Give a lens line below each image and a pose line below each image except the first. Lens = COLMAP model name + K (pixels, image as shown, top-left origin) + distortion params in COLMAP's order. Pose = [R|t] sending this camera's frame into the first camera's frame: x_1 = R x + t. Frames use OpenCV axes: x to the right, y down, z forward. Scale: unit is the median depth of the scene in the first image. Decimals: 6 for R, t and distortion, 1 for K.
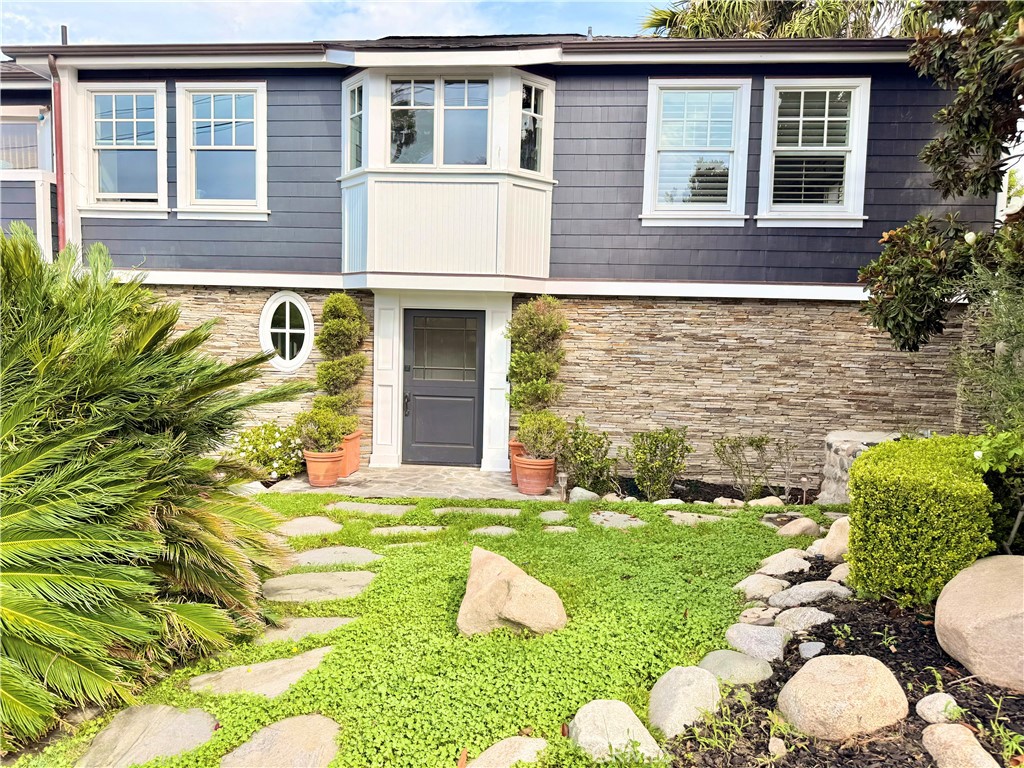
lens RADIAL K [[715.2, 0, 521.1], [0, 715.2, 392.1], [0, 0, 1]] dist [0.045651, -0.059741]
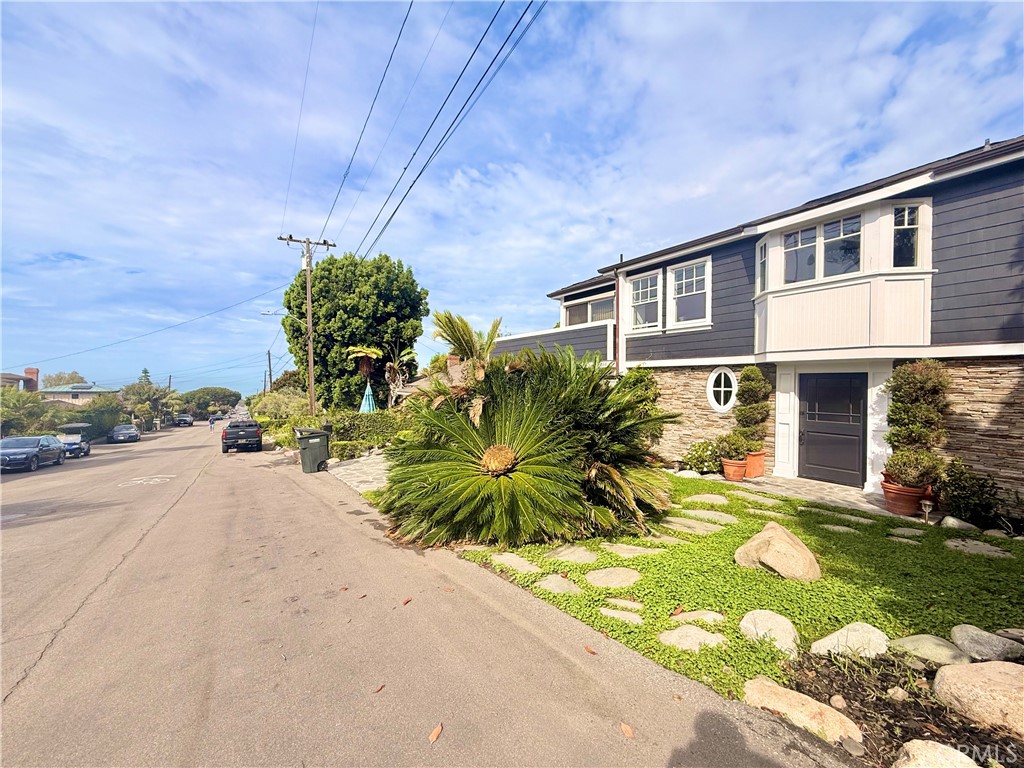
lens RADIAL K [[411.1, 0, 510.5], [0, 411.1, 382.4], [0, 0, 1]] dist [-0.003018, 0.001994]
pose [[0.619841, -0.021038, -0.784446, 0.149318], [-0.063326, 0.995039, -0.076724, 0.008173], [0.782168, 0.097232, 0.615433, -0.020665]]
